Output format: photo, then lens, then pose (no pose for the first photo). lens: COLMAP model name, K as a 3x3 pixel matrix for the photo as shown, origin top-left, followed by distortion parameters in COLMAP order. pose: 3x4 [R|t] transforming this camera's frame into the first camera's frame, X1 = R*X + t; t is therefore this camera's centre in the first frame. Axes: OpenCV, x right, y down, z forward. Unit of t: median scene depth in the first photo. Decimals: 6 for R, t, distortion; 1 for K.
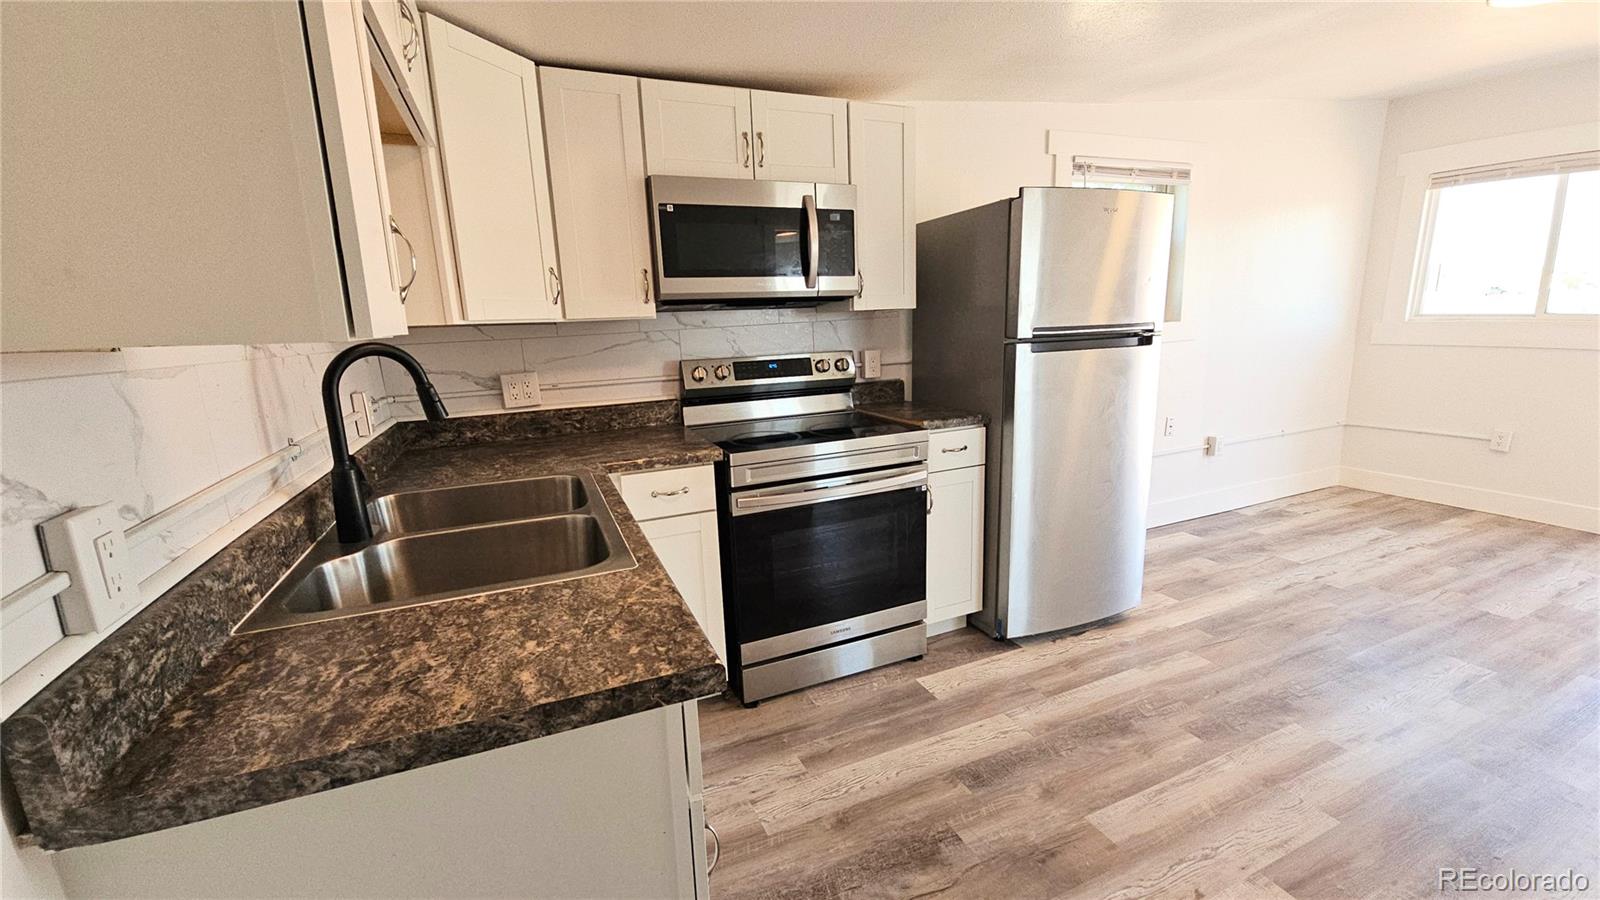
lens RADIAL K [[652.3, 0, 791.9], [0, 652.3, 456.5], [0, 0, 1]] dist [0.002954, -0.004588]
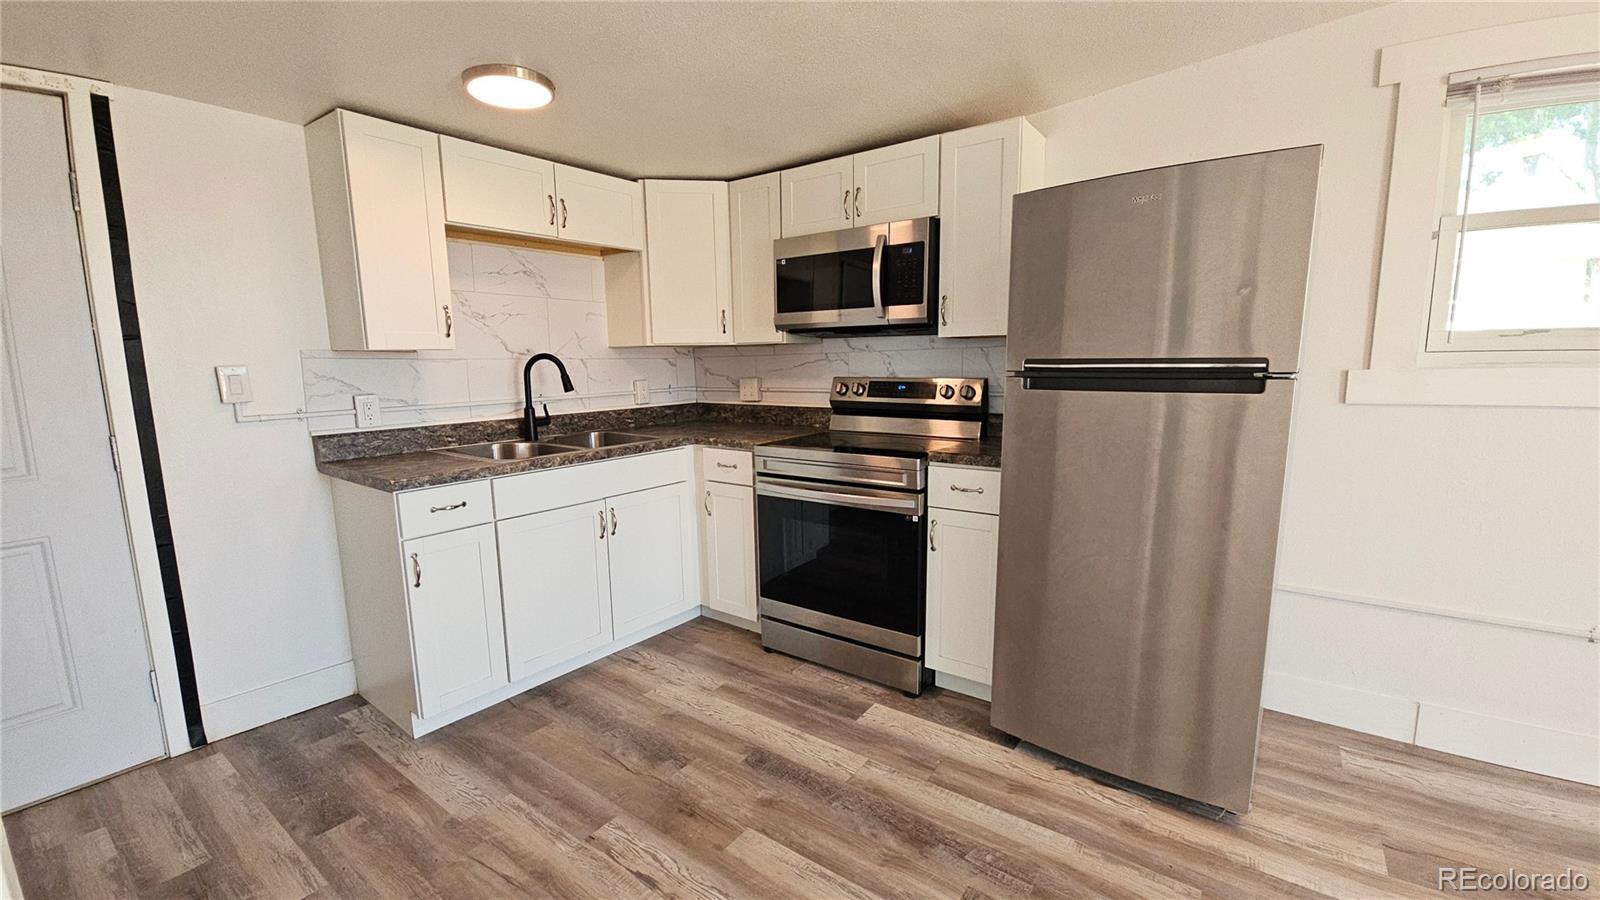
lens RADIAL K [[652.3, 0, 797.3], [0, 652.3, 456.3], [0, 0, 1]] dist [0.002954, -0.004588]
pose [[0.502876, 0.158029, -0.849790, 0.821527], [-0.183959, 0.980188, 0.073418, -0.073072], [0.844556, 0.119407, 0.521984, 0.293991]]
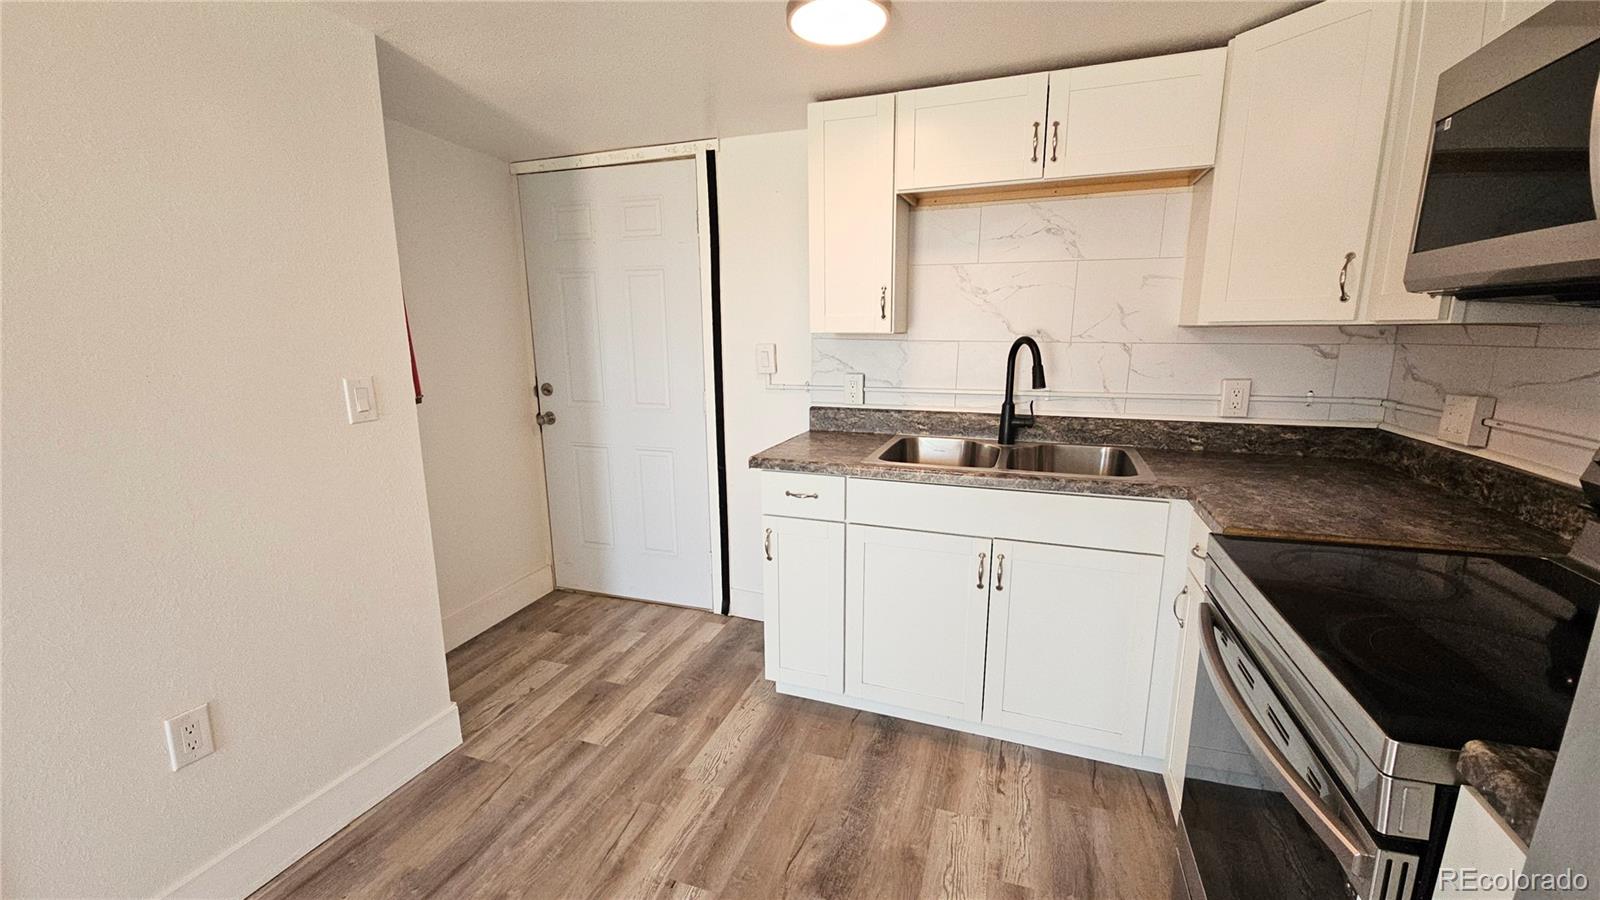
lens RADIAL K [[652.3, 0, 794.3], [0, 652.3, 459.2], [0, 0, 1]] dist [0.002954, -0.004588]
pose [[-0.682145, 0.178290, -0.709148, 0.497531], [-0.126018, 0.926644, 0.354191, -0.194093], [0.720276, 0.330975, -0.609638, 0.821352]]
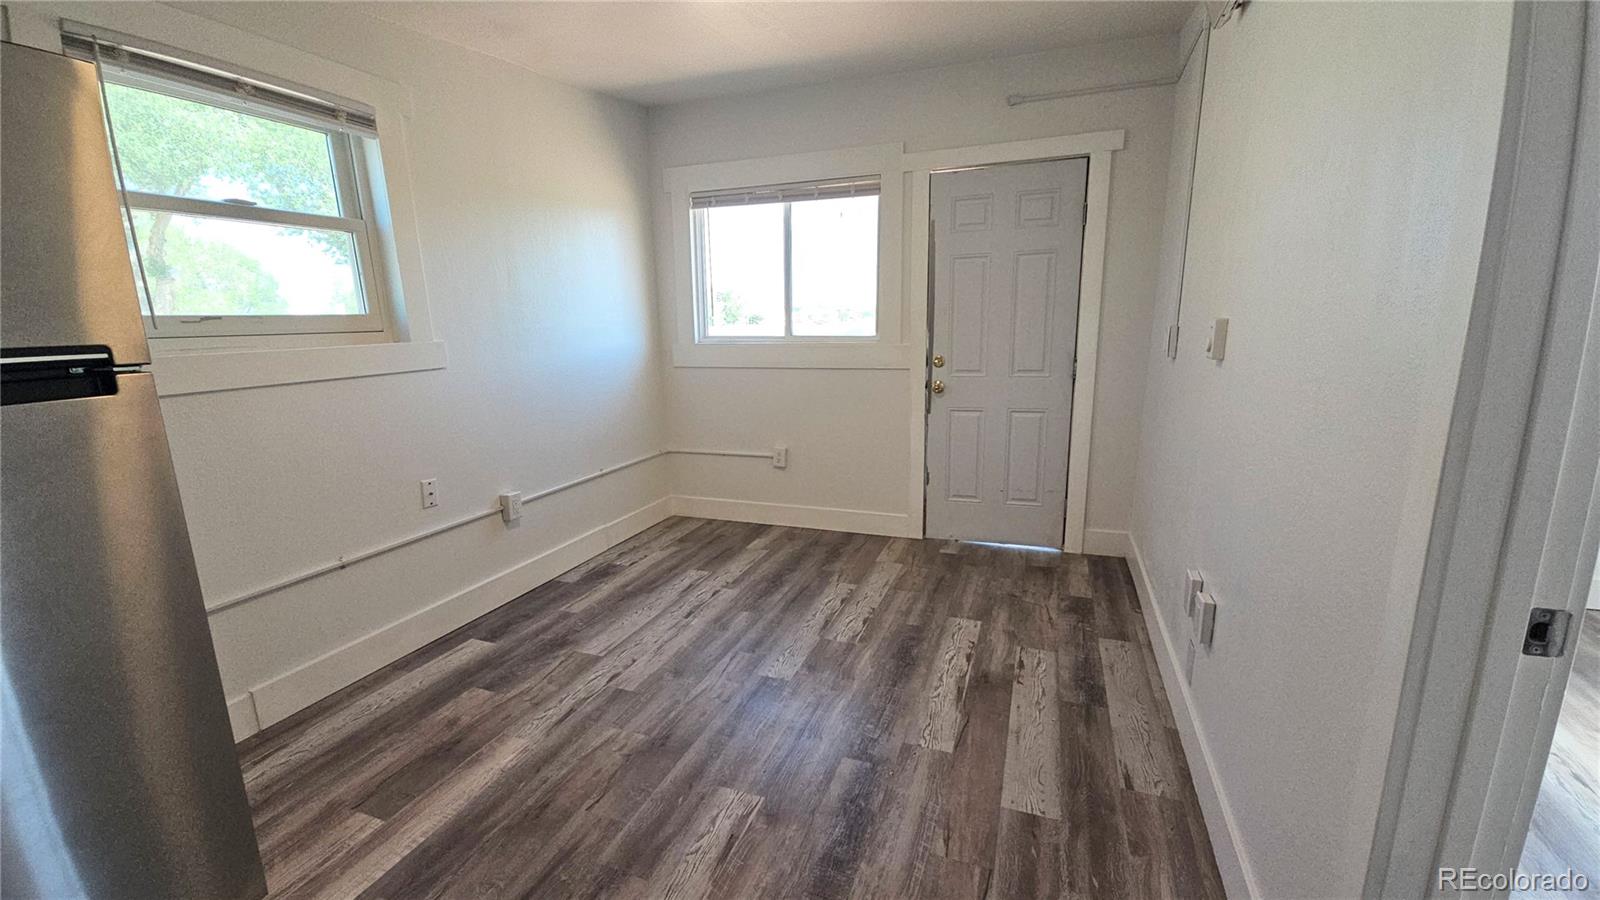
lens RADIAL K [[652.3, 0, 794.9], [0, 652.3, 452.3], [0, 0, 1]] dist [0.002954, -0.004588]
pose [[0.703127, -0.113144, 0.702004, 0.527351], [0.139006, 0.990083, 0.020346, -0.070920], [-0.697344, 0.083277, 0.711882, 0.335464]]
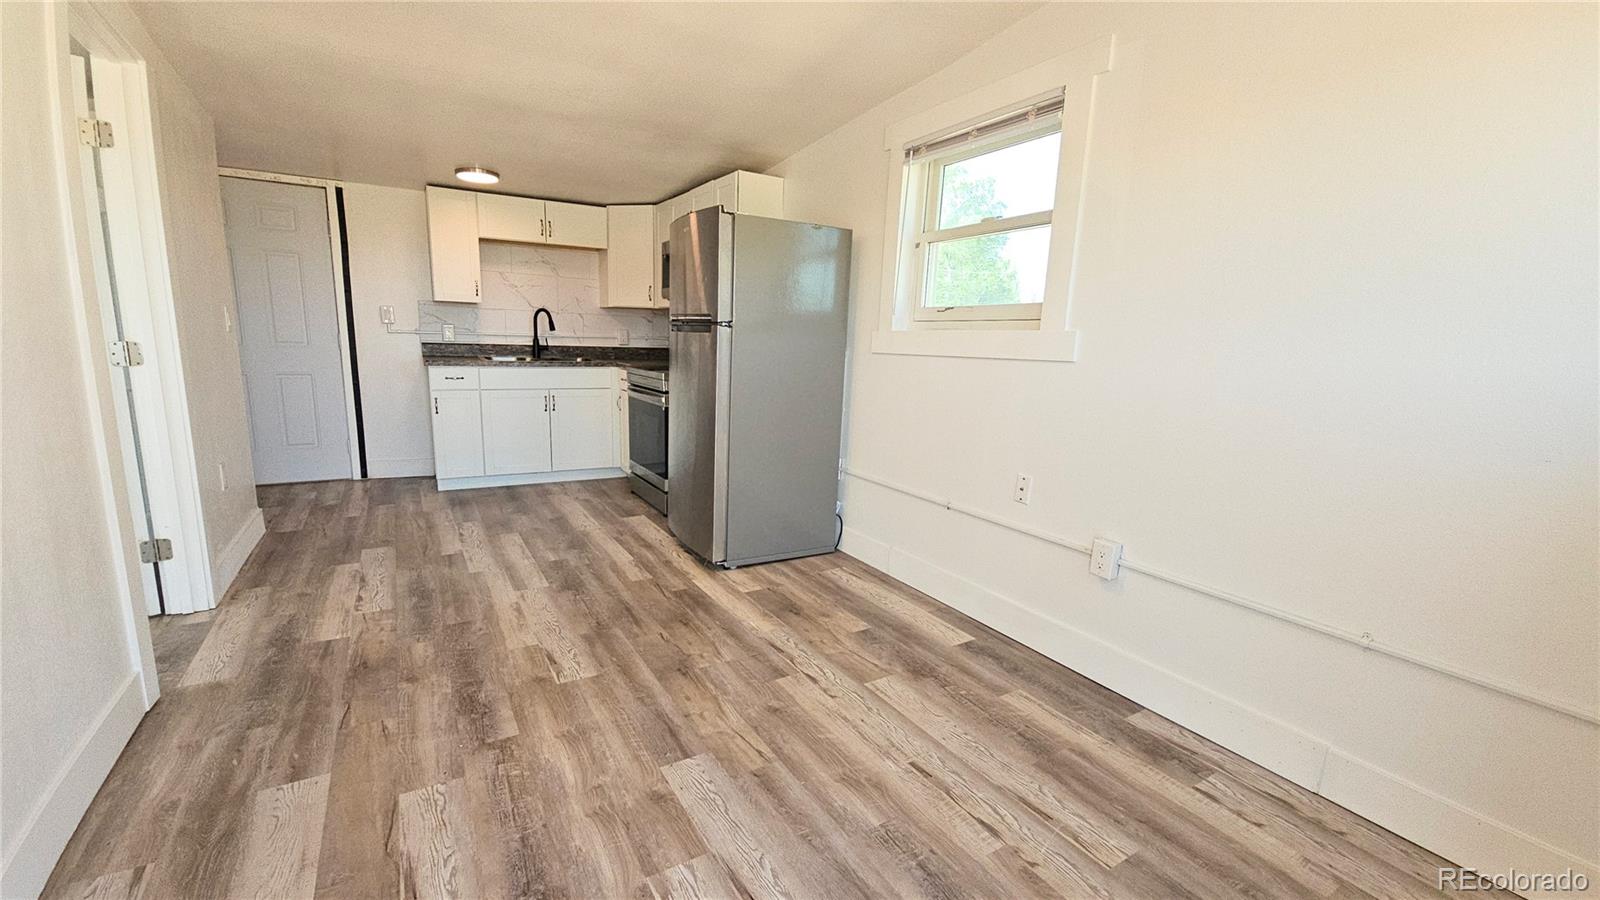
lens RADIAL K [[652.3, 0, 795.7], [0, 652.3, 459.4], [0, 0, 1]] dist [0.002954, -0.004588]
pose [[0.128498, 0.224907, -0.965870, 1.683439], [-0.246691, 0.950580, 0.188527, -0.203190], [0.960537, 0.214046, 0.177630, 0.936769]]
